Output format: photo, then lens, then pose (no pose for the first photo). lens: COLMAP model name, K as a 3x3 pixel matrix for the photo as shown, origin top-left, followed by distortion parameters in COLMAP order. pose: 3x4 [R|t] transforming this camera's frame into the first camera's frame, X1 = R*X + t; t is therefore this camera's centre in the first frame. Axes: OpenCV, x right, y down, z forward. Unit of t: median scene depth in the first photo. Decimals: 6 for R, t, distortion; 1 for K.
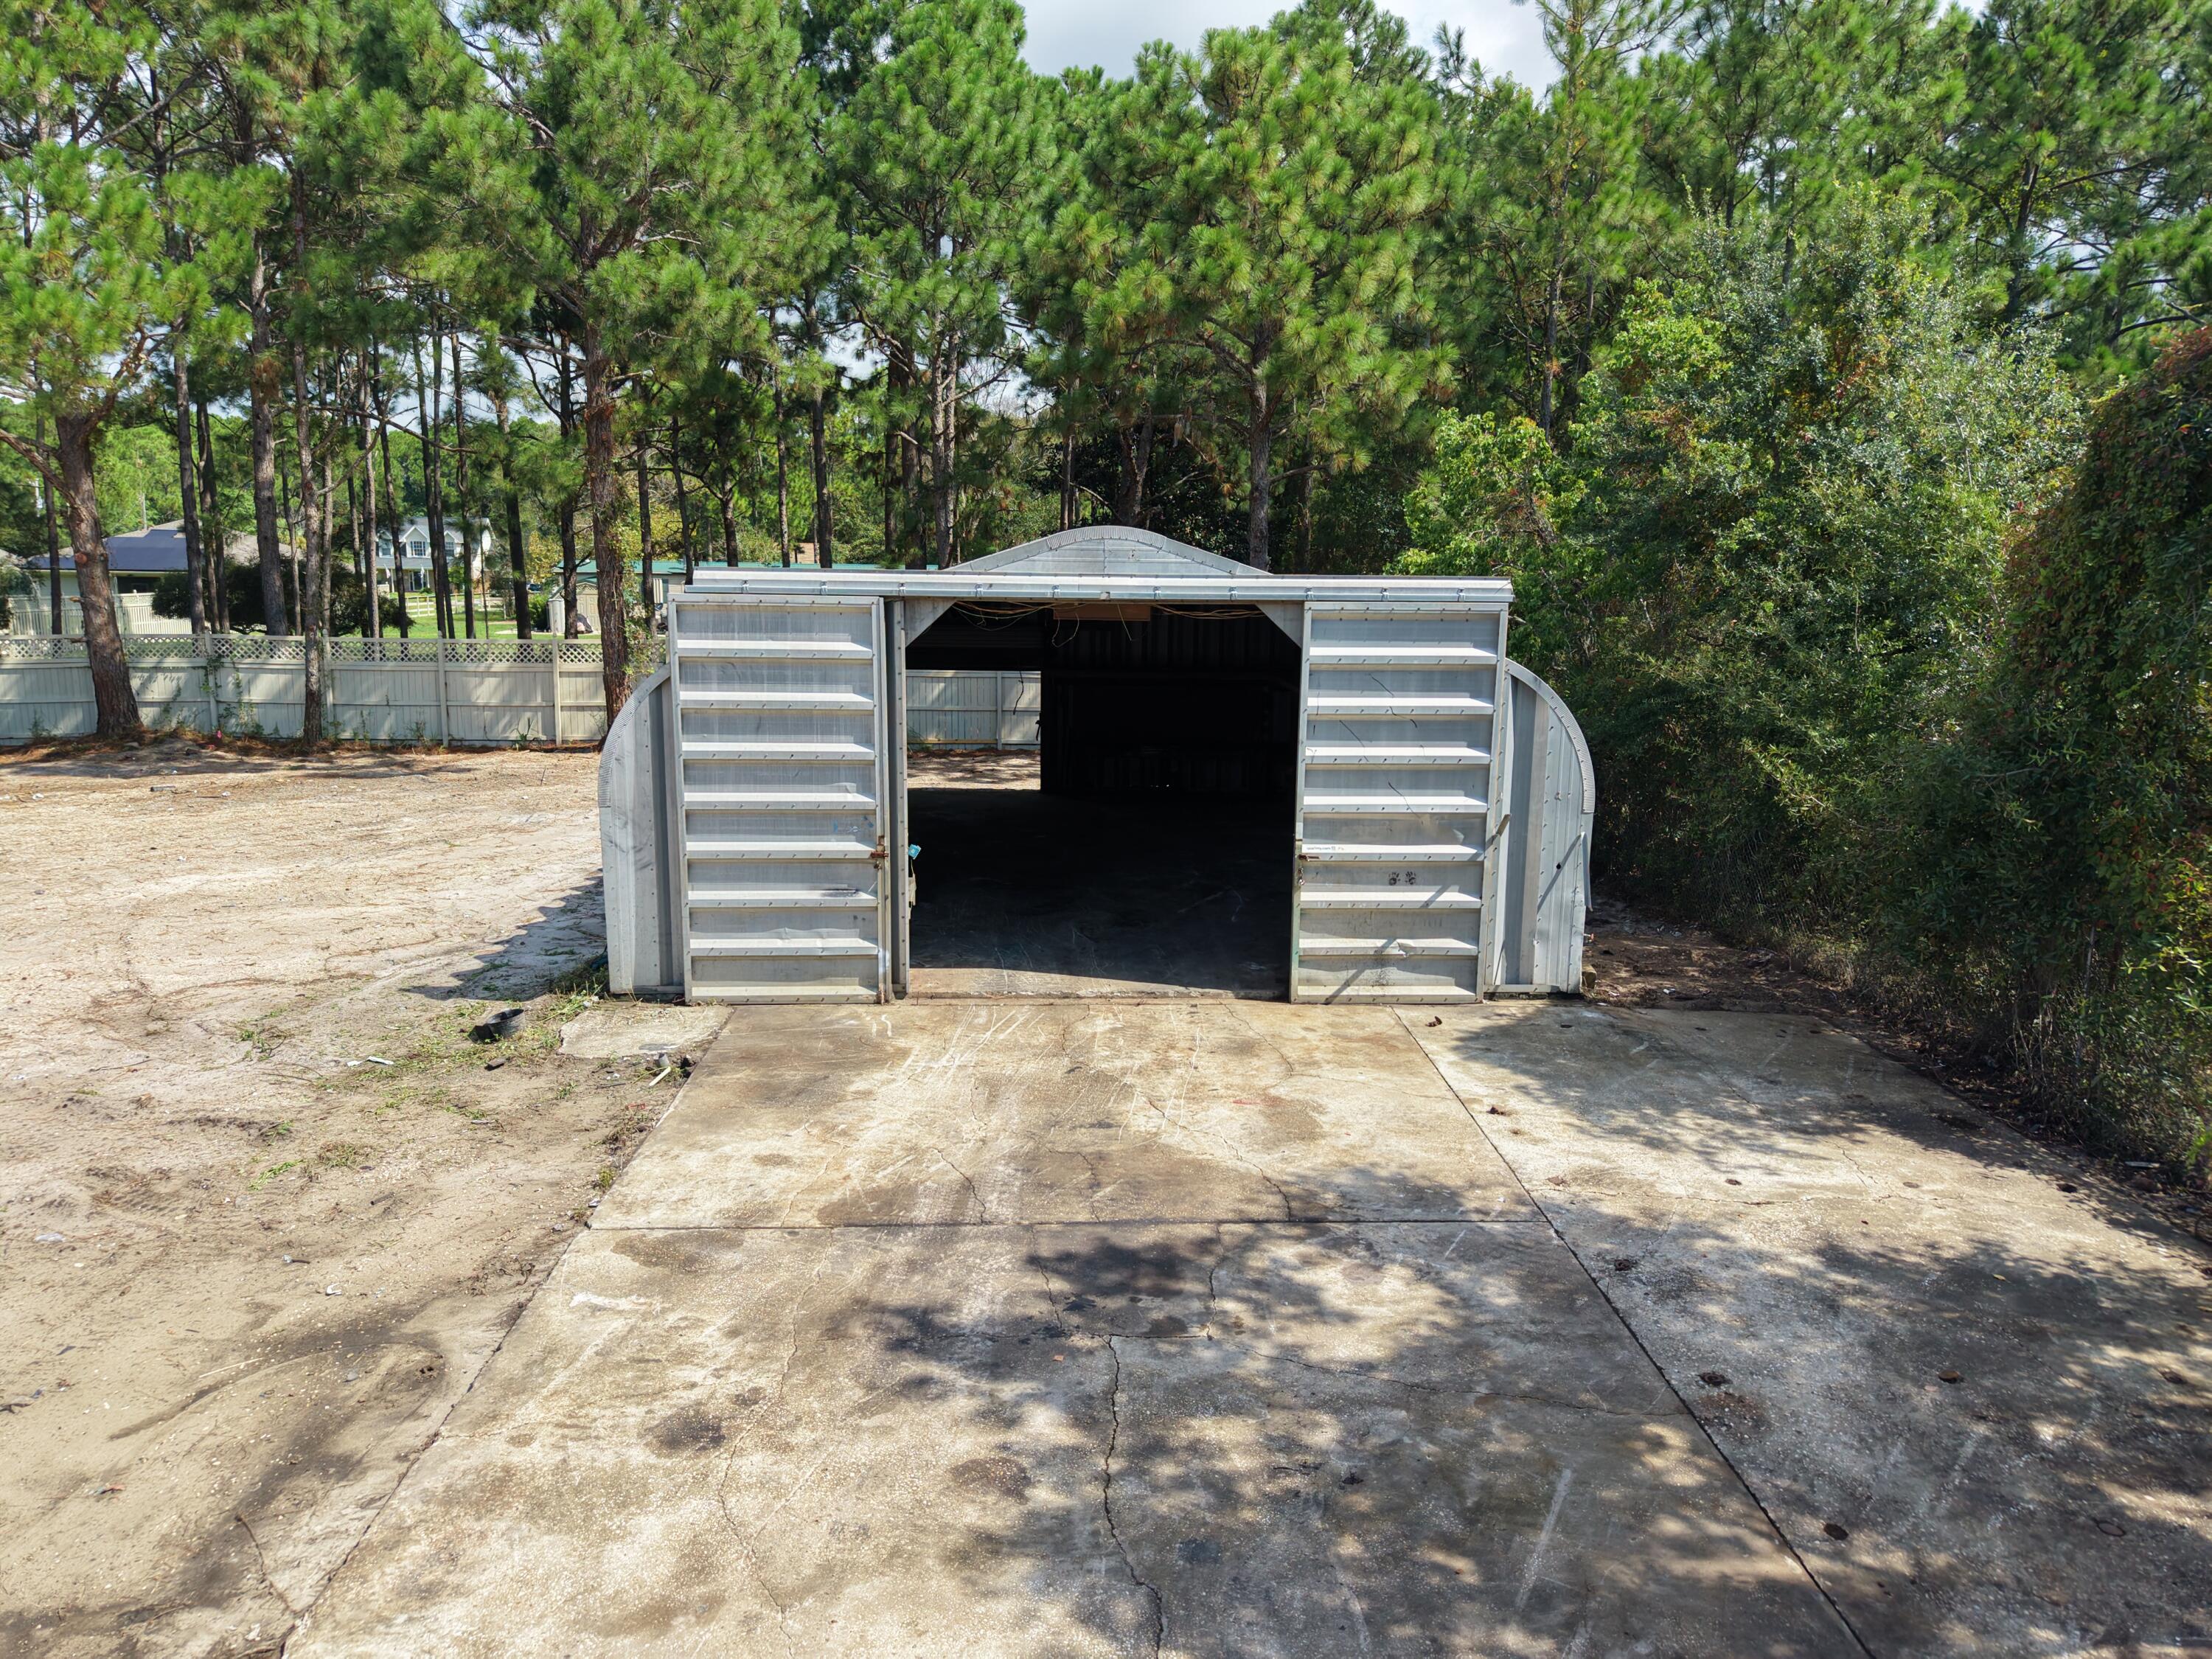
lens RADIAL K [[1485.9, 0, 1099.1], [0, 1485.9, 821.0], [0, 0, 1]] dist [0.007310, -0.007398]
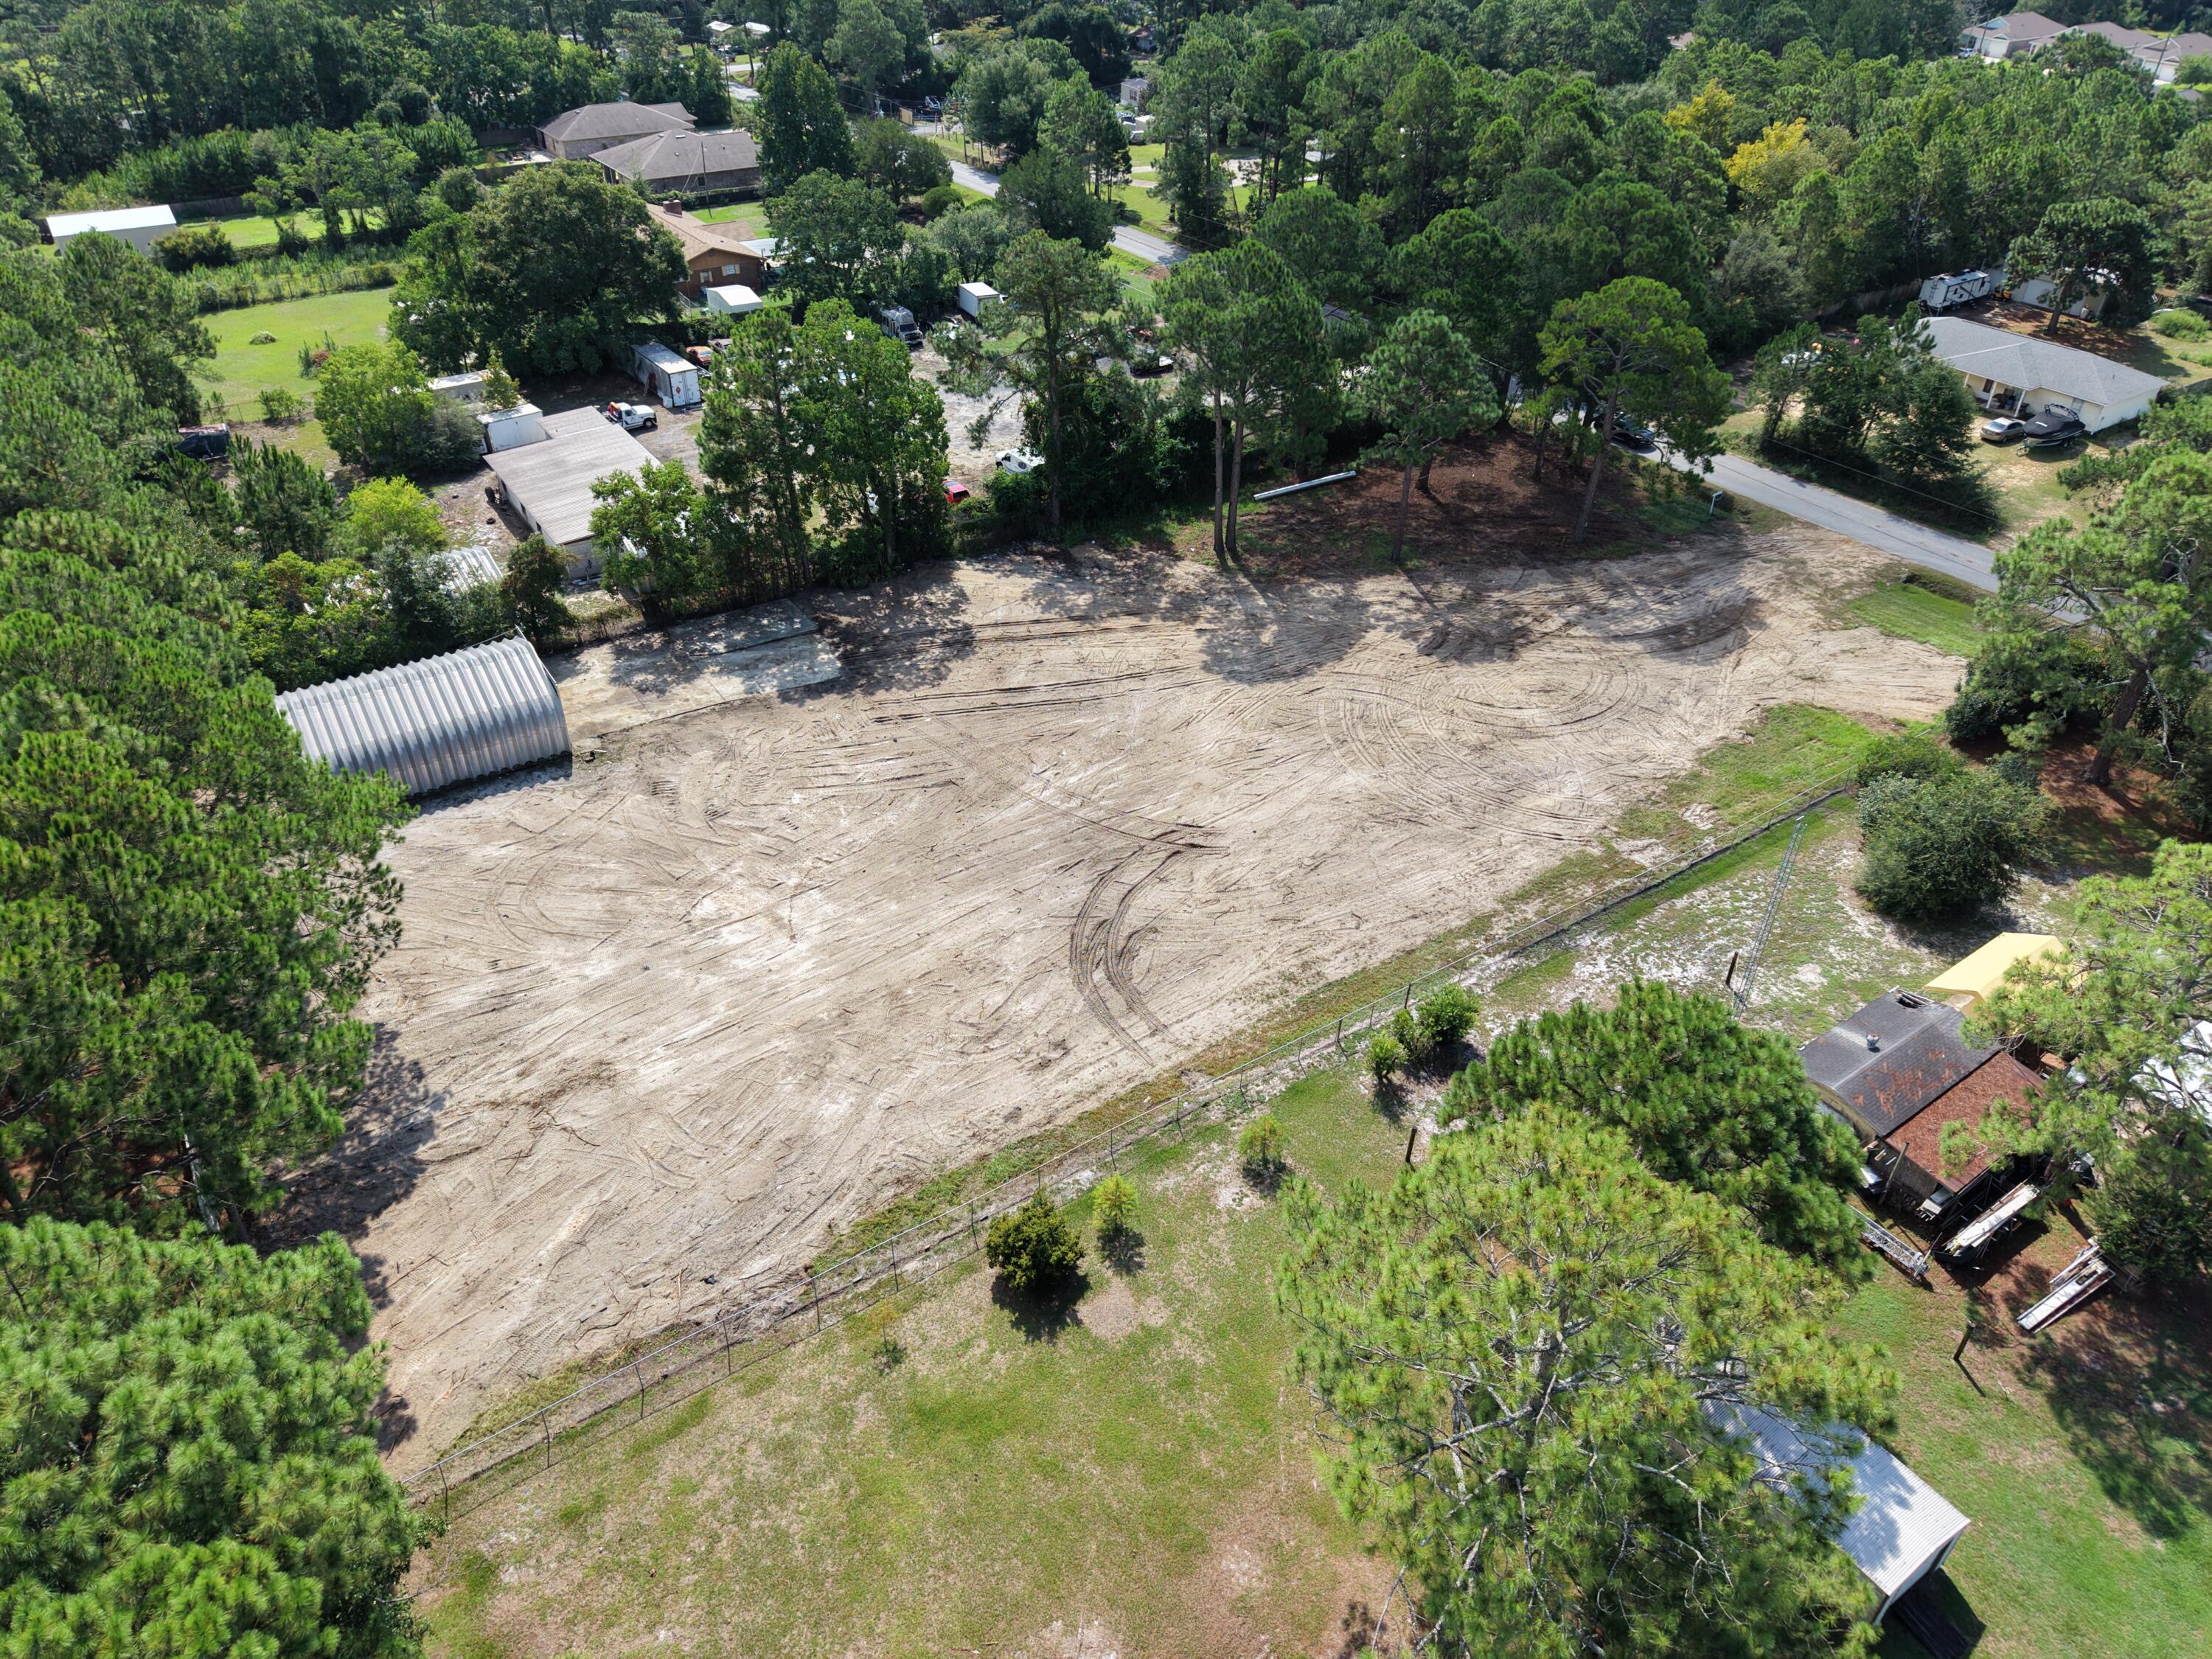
lens RADIAL K [[1485.9, 0, 1107.9], [0, 1485.9, 831.9], [0, 0, 1]] dist [0.007310, -0.007398]
pose [[-0.517423, -0.507203, 0.689216, -5.403199], [0.131732, 0.748601, 0.649802, -3.046125], [-0.845530, 0.427014, -0.320528, 1.228413]]
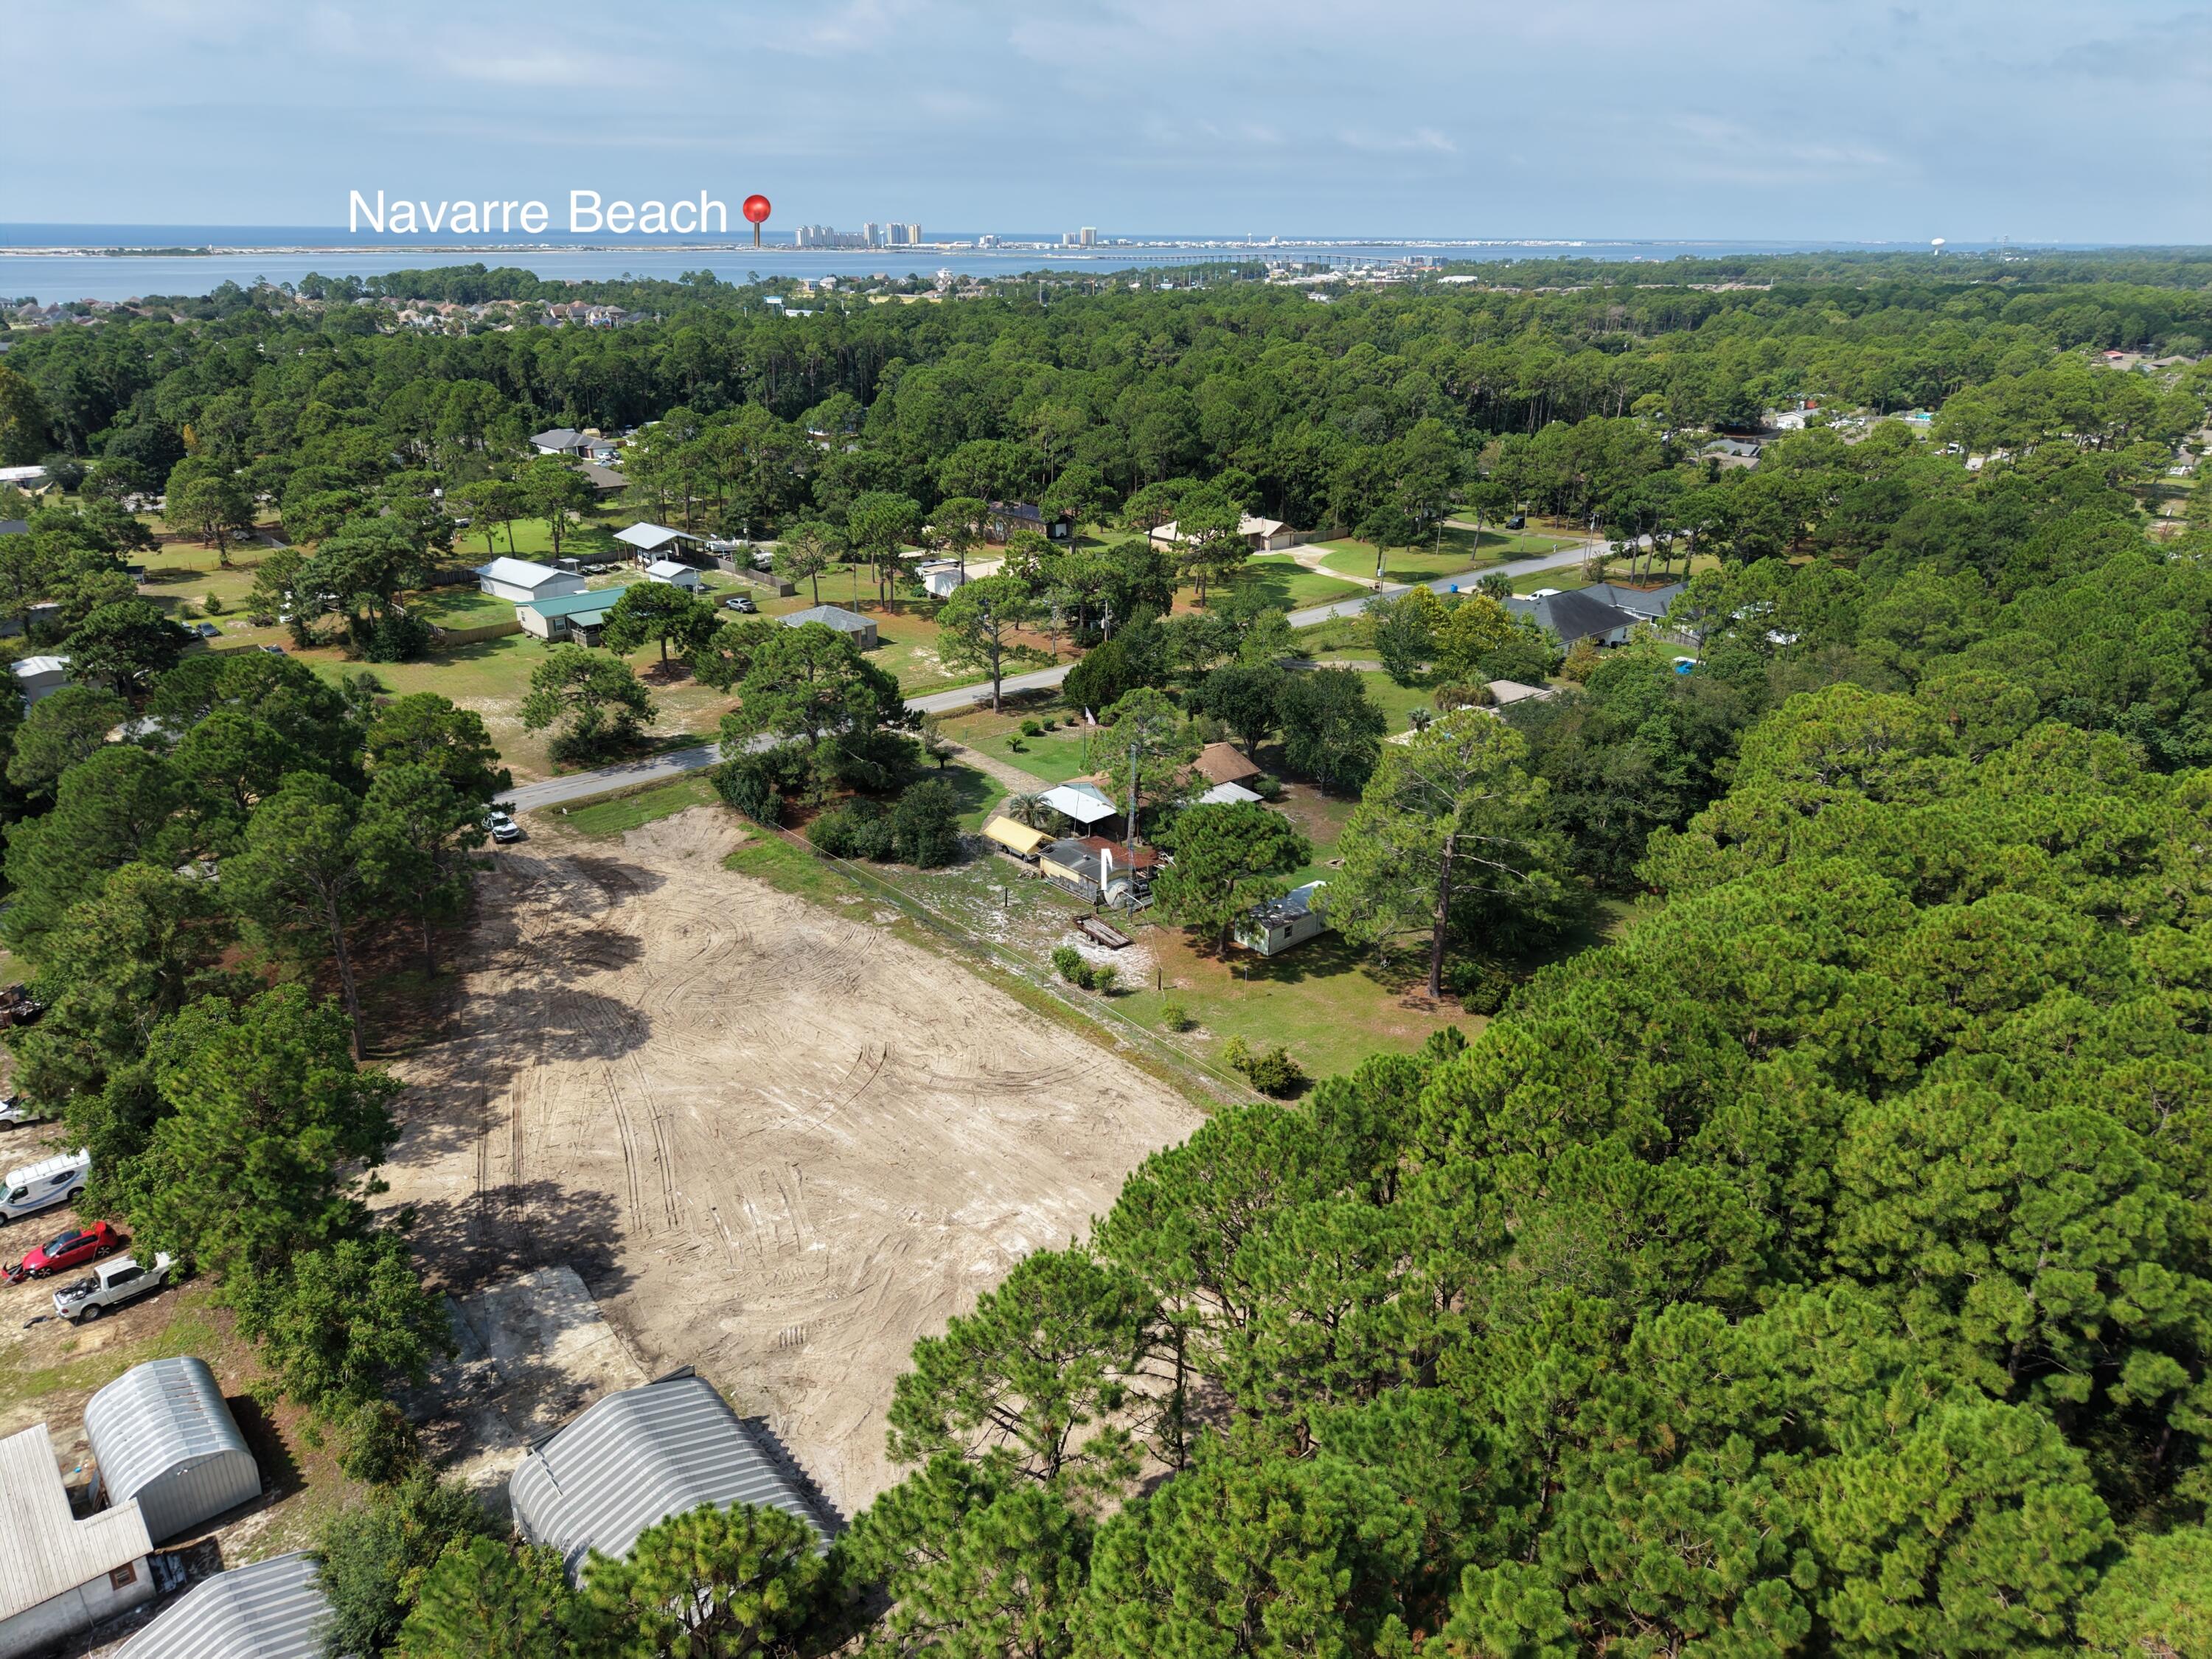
lens RADIAL K [[1485.9, 0, 1104.5], [0, 1485.9, 826.9], [0, 0, 1]] dist [0.007310, -0.007398]
pose [[-0.777304, 0.213350, -0.591844, 1.172672], [-0.134054, 0.862970, 0.487148, -4.175206], [0.614677, 0.458001, -0.642190, 4.075008]]
